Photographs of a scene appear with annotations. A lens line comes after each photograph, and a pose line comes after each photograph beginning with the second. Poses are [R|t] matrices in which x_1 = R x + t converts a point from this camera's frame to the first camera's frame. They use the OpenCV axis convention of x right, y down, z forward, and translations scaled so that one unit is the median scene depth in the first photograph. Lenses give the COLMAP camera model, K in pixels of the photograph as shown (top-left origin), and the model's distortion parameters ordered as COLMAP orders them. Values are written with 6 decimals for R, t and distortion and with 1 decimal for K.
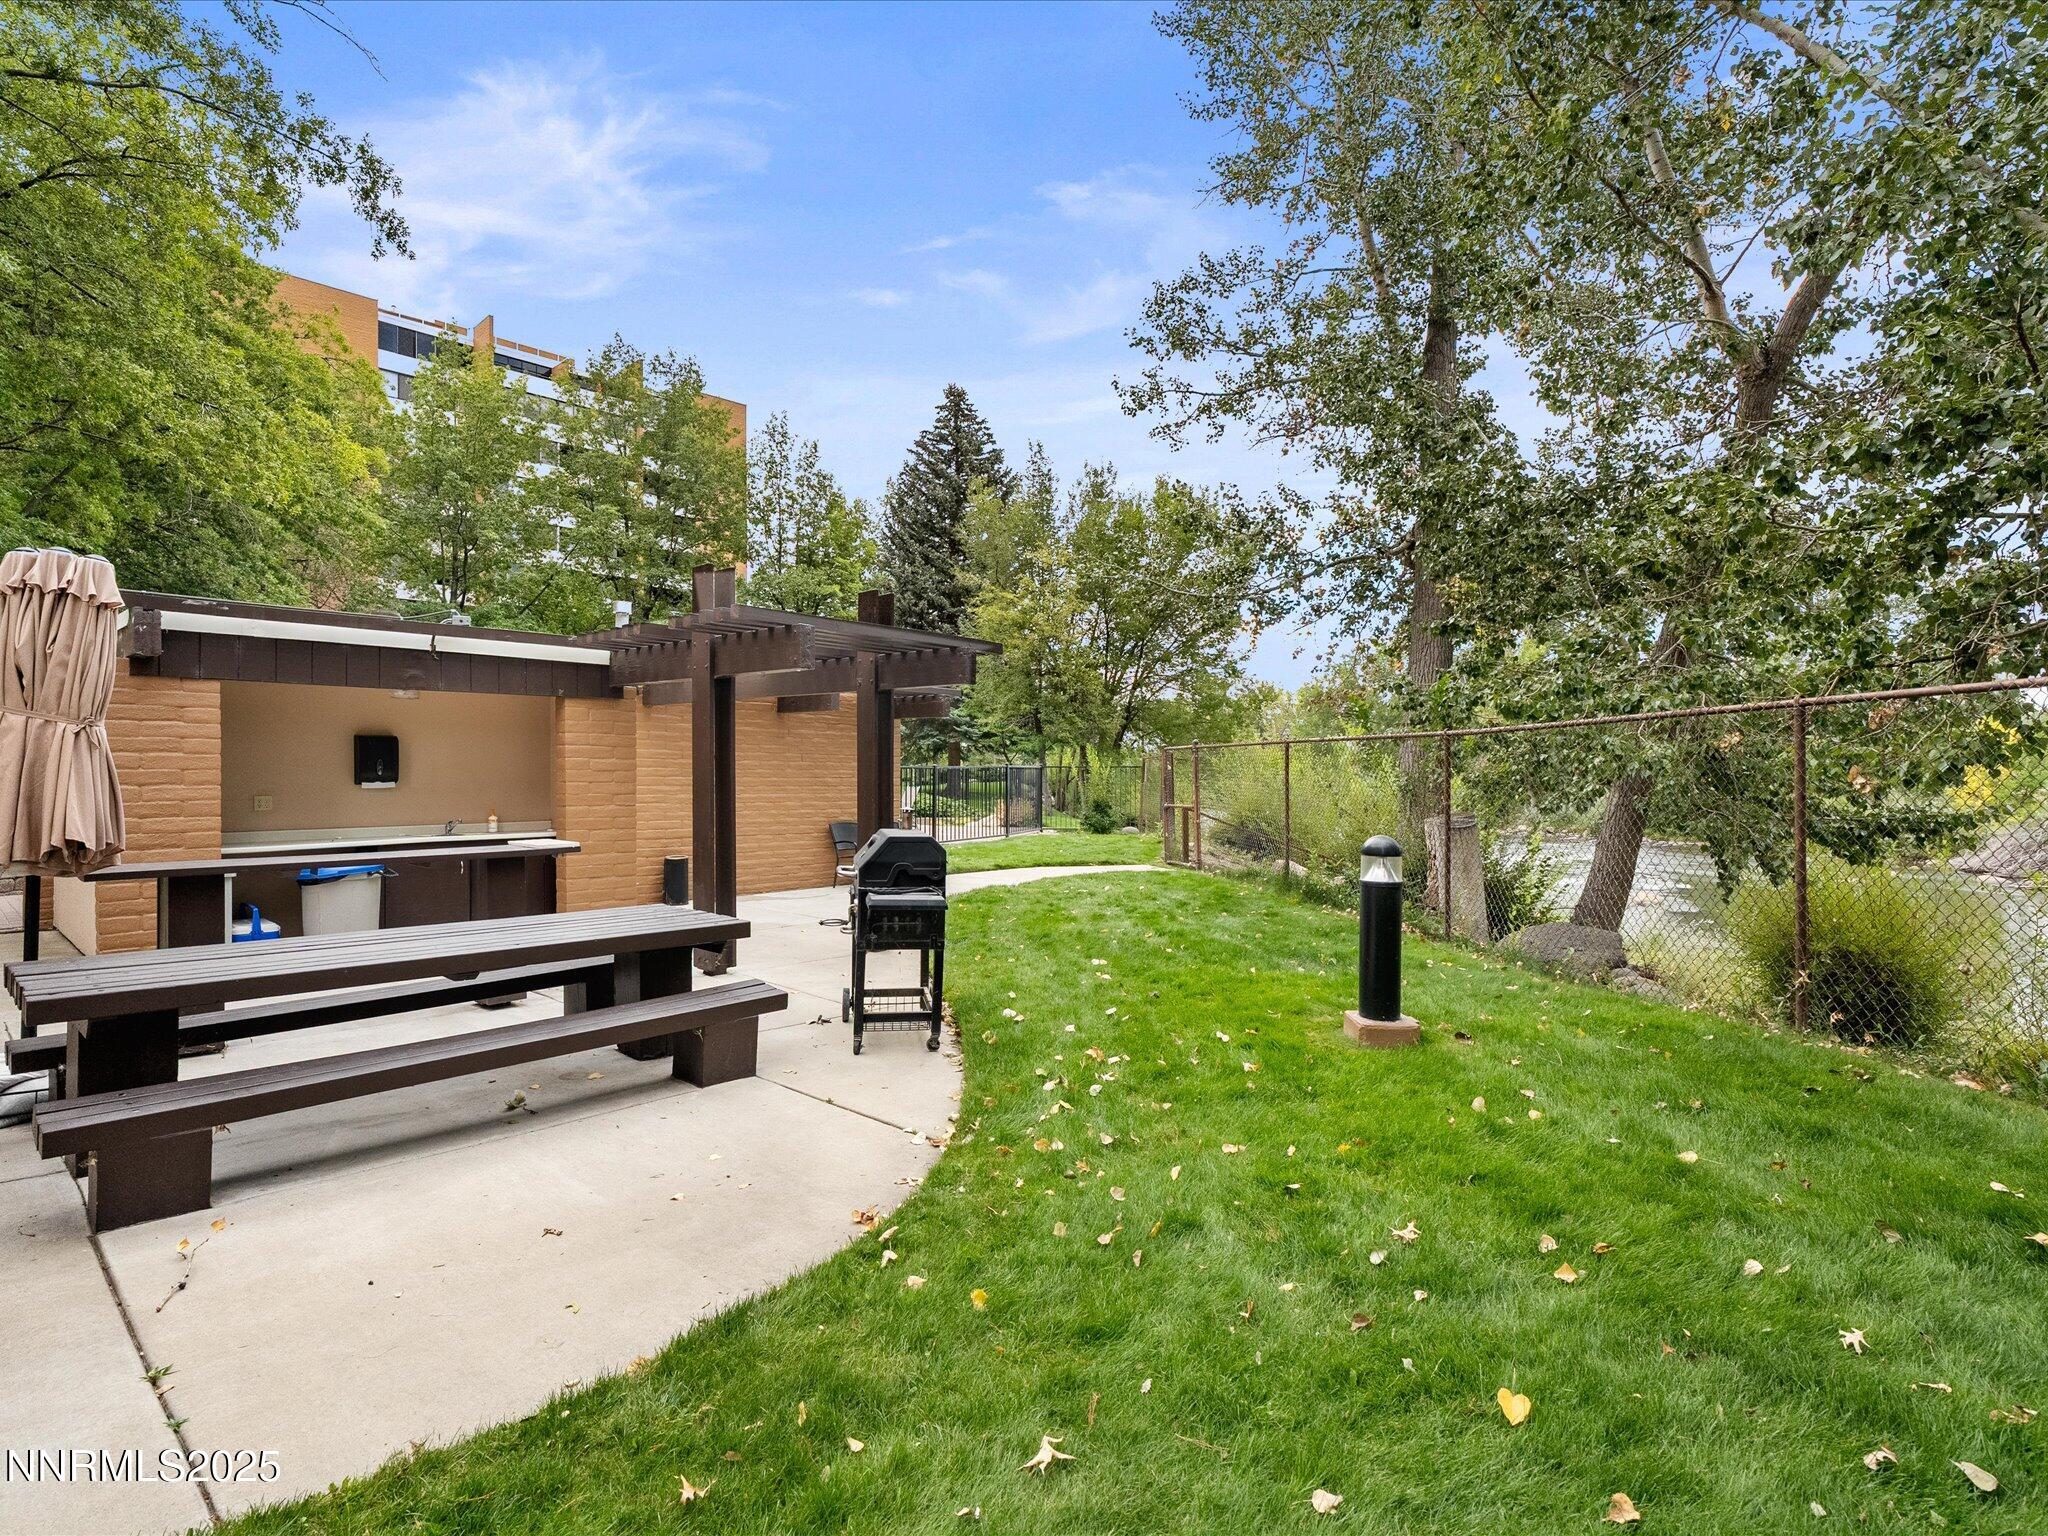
lens RADIAL K [[1014.1, 0, 1024.0], [0, 1014.1, 768.0], [0, 0, 1]] dist [0.000699, -0.001882]
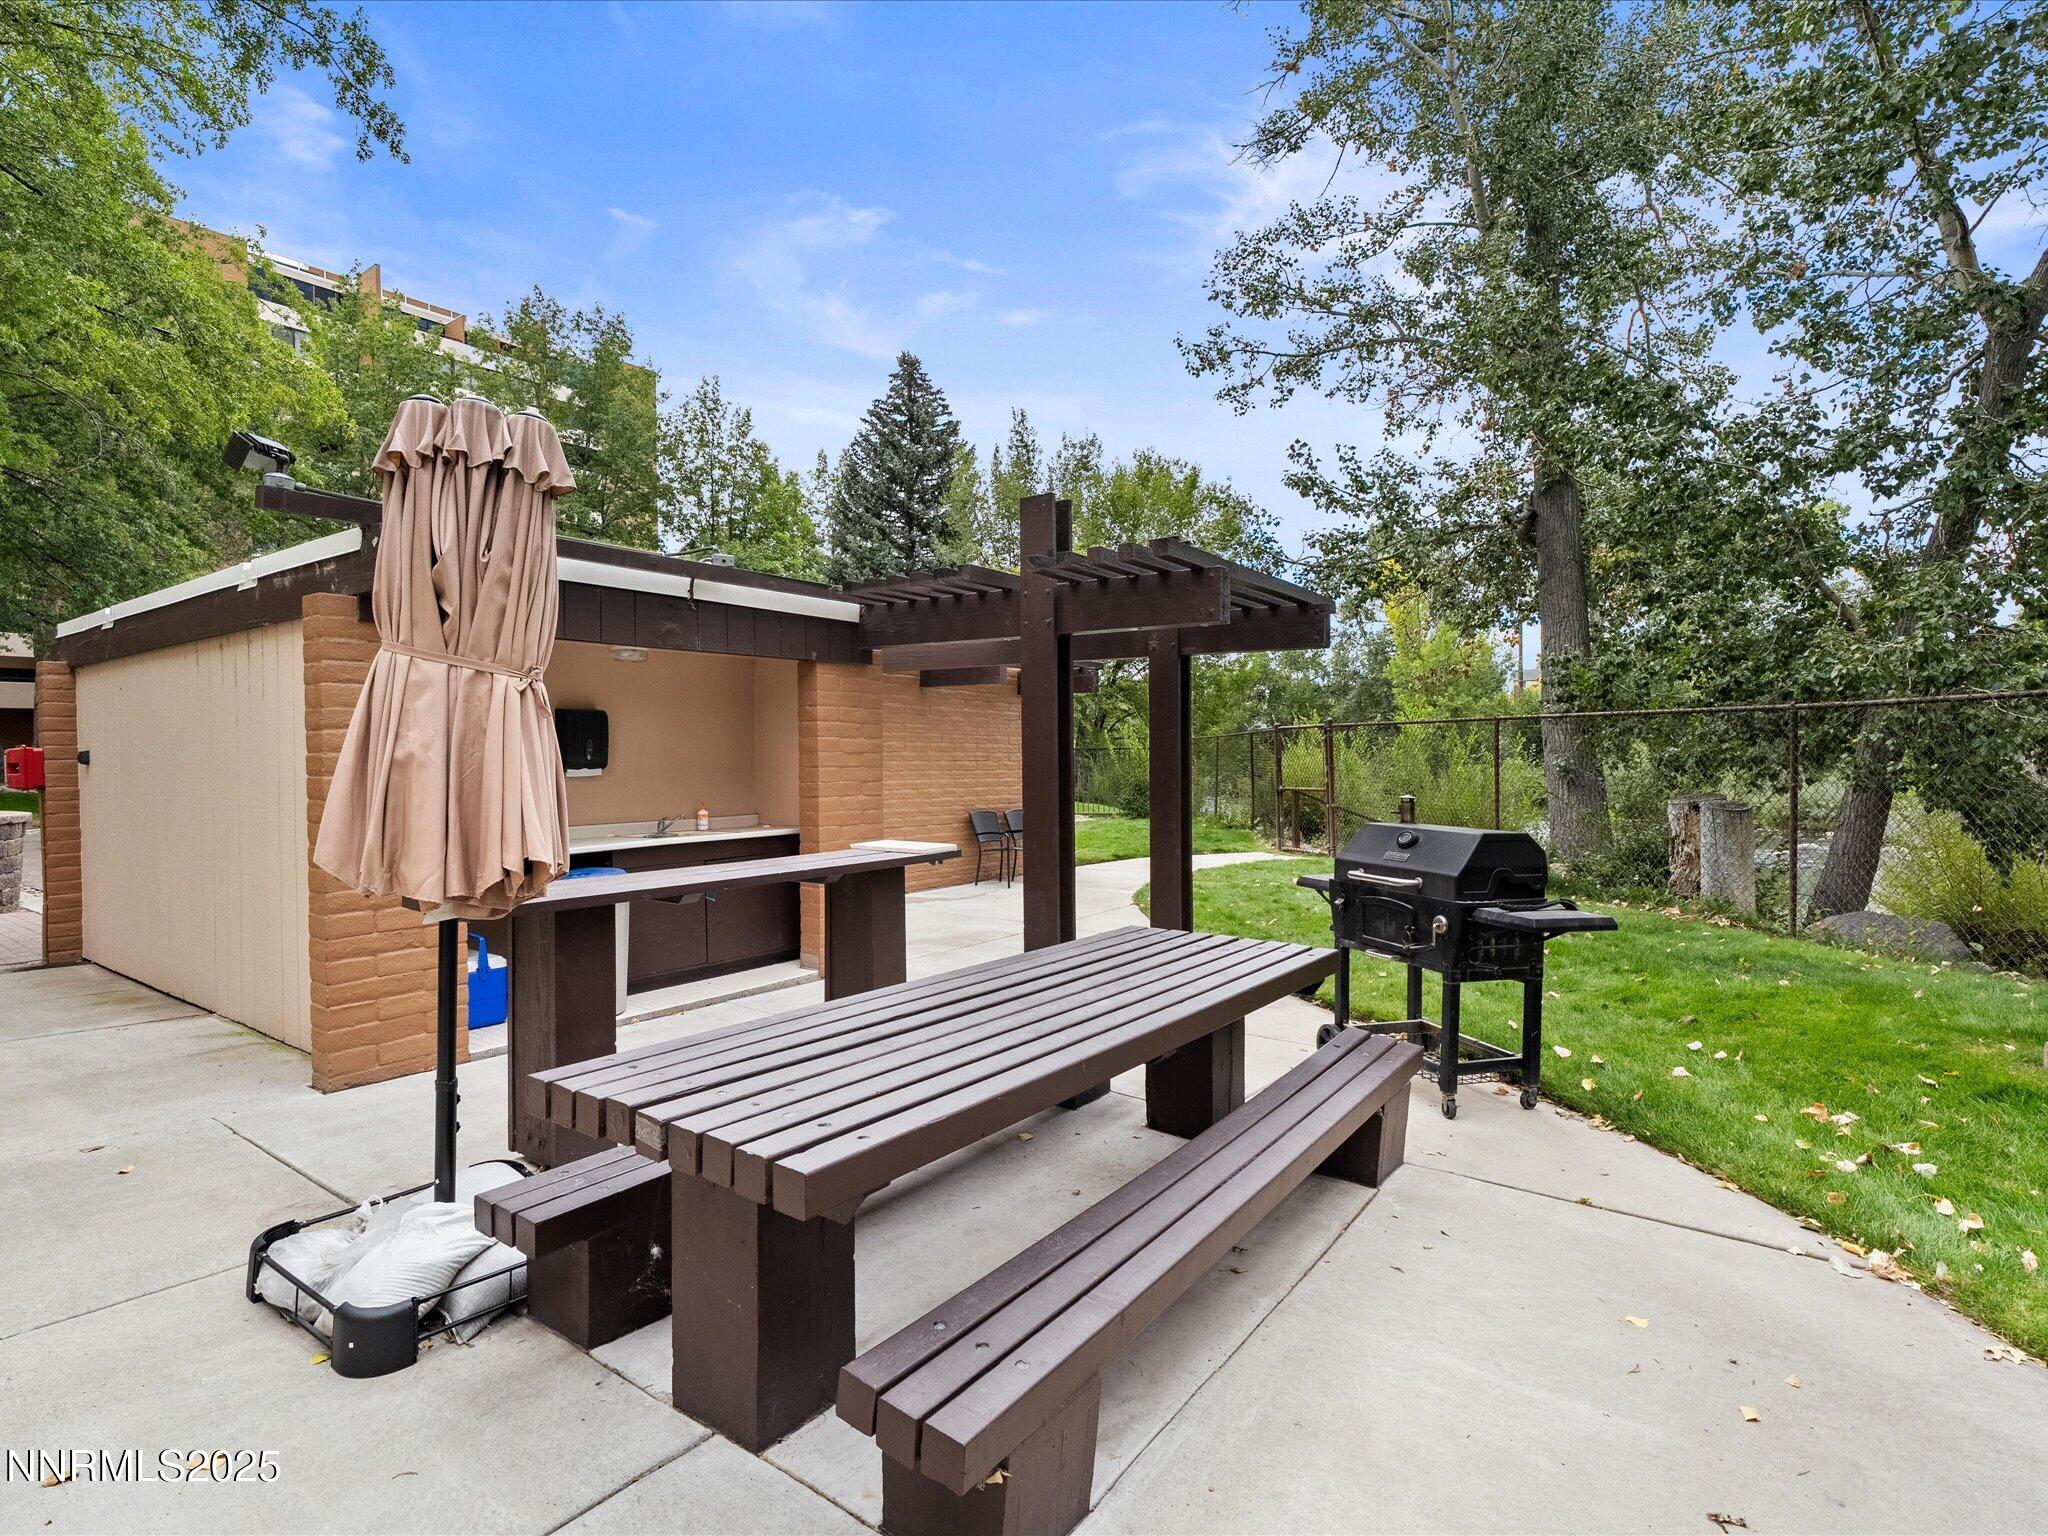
lens RADIAL K [[1008.8, 0, 1011.2], [0, 1008.8, 766.3], [0, 0, 1]] dist [-0.005764, 0.001724]
pose [[0.994779, -0.006915, 0.101823, -0.163714], [0.005461, 0.999879, 0.014547, 0.001049], [-0.101911, -0.013915, 0.994696, 0.081141]]
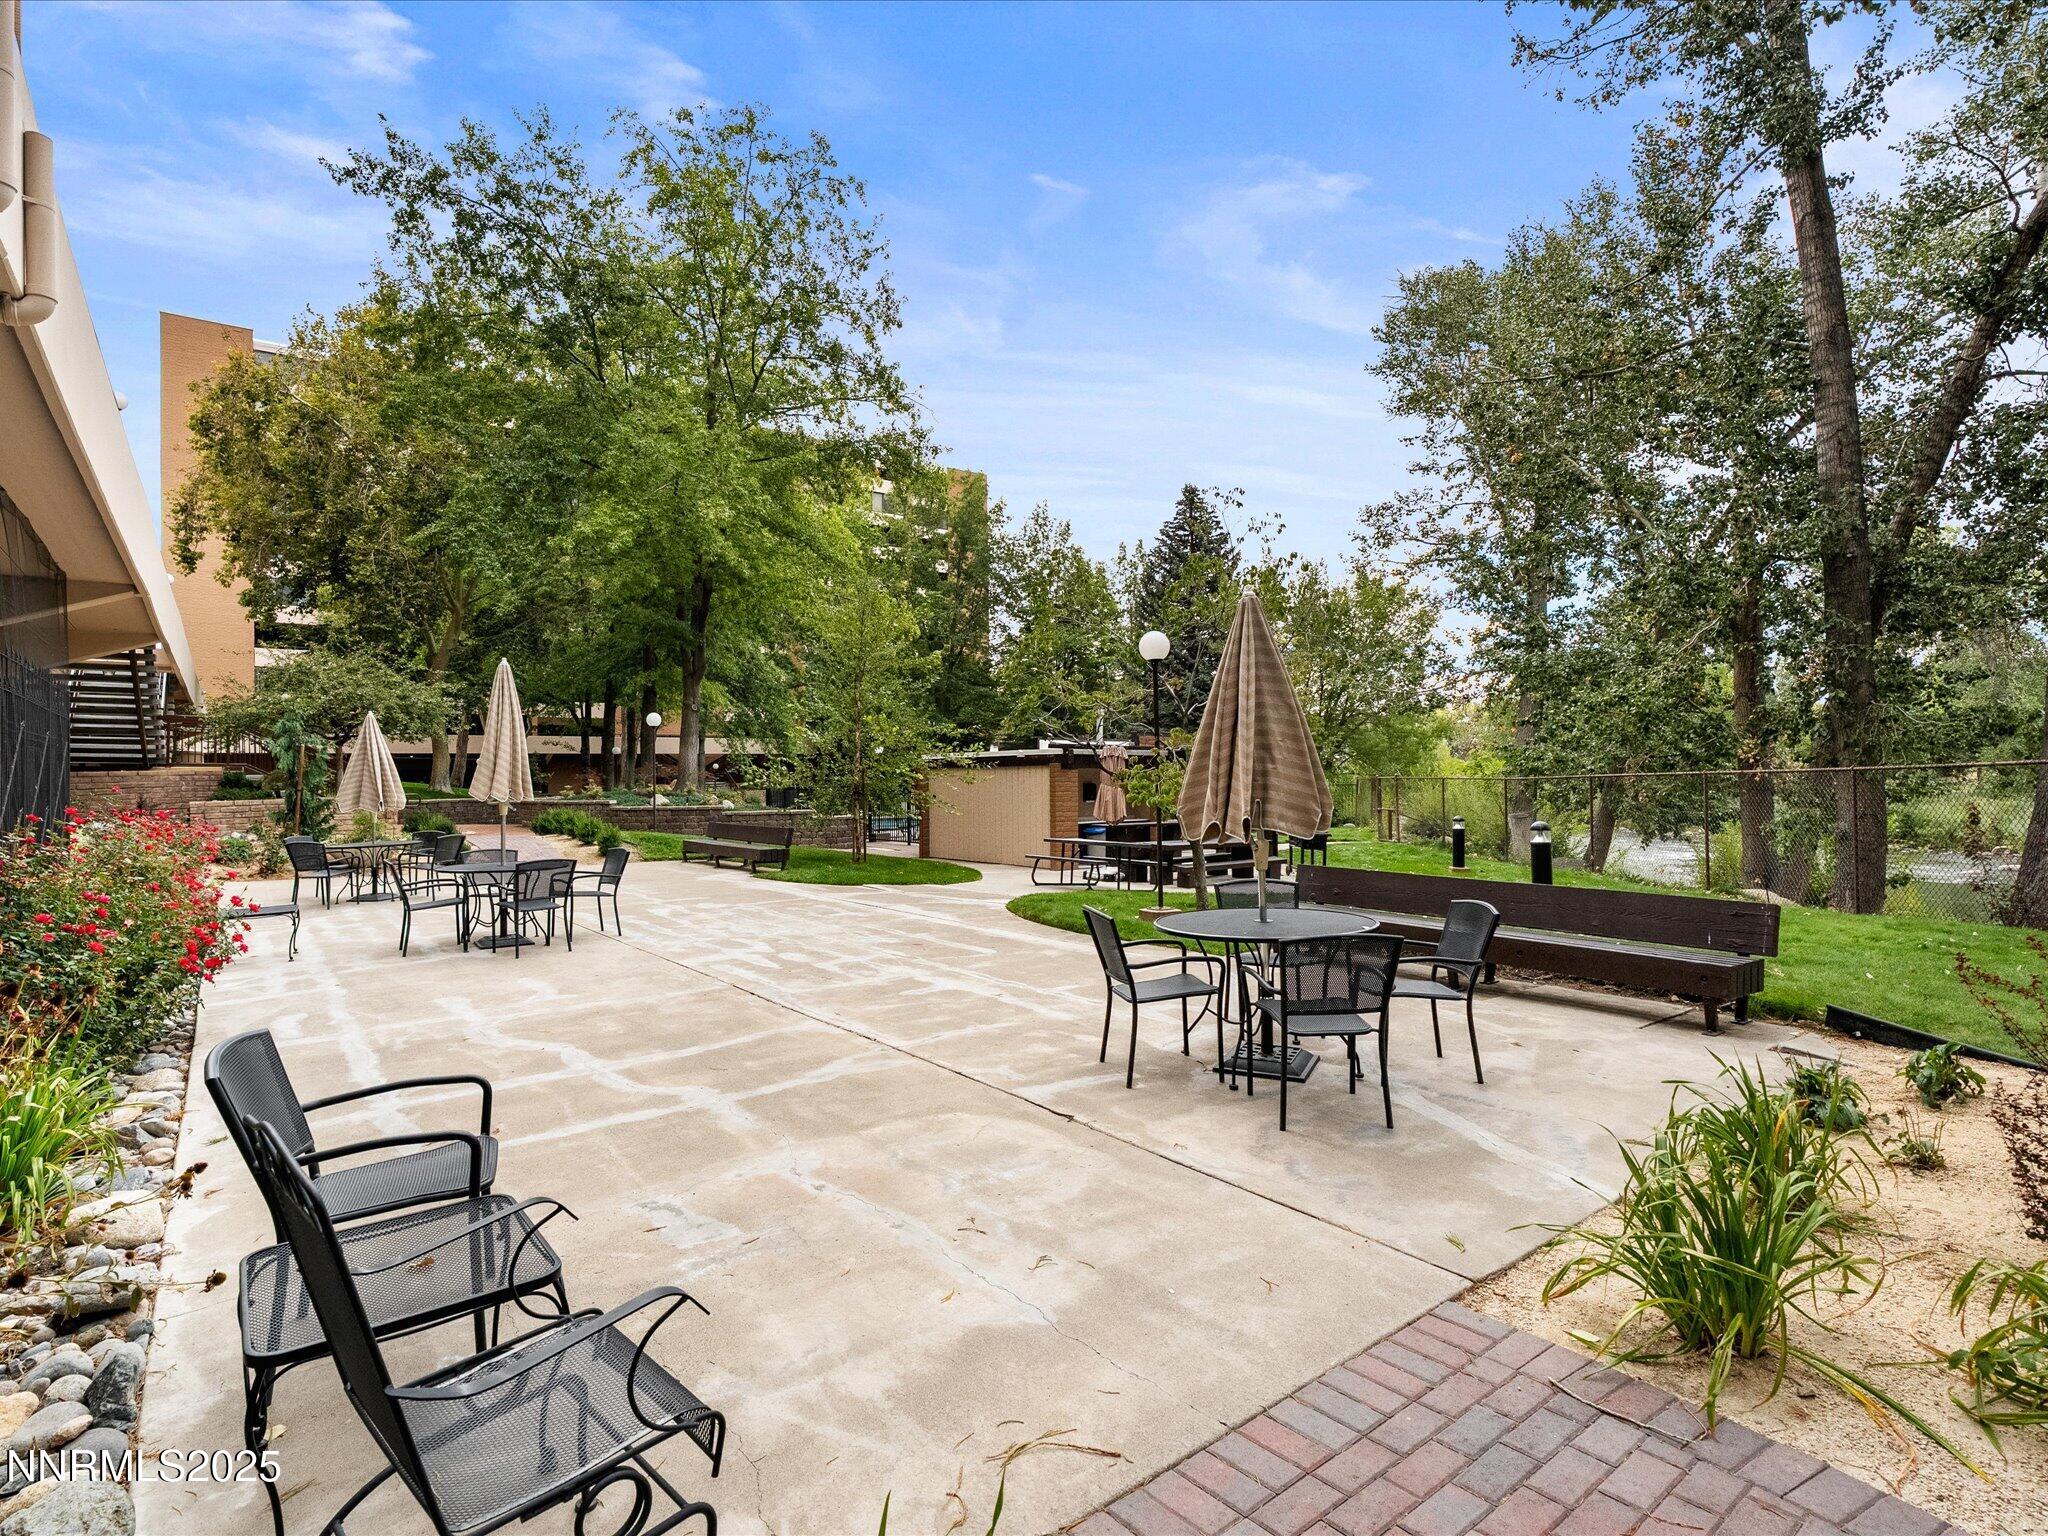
lens RADIAL K [[1042.0, 0, 1015.6], [0, 1042.0, 766.2], [0, 0, 1]] dist [-0.004077, 0.000618]
pose [[0.985082, -0.012022, -0.171667, -0.145905], [0.010467, 0.999896, -0.009958, -0.022344], [0.171769, 0.008012, 0.985105, -0.769324]]
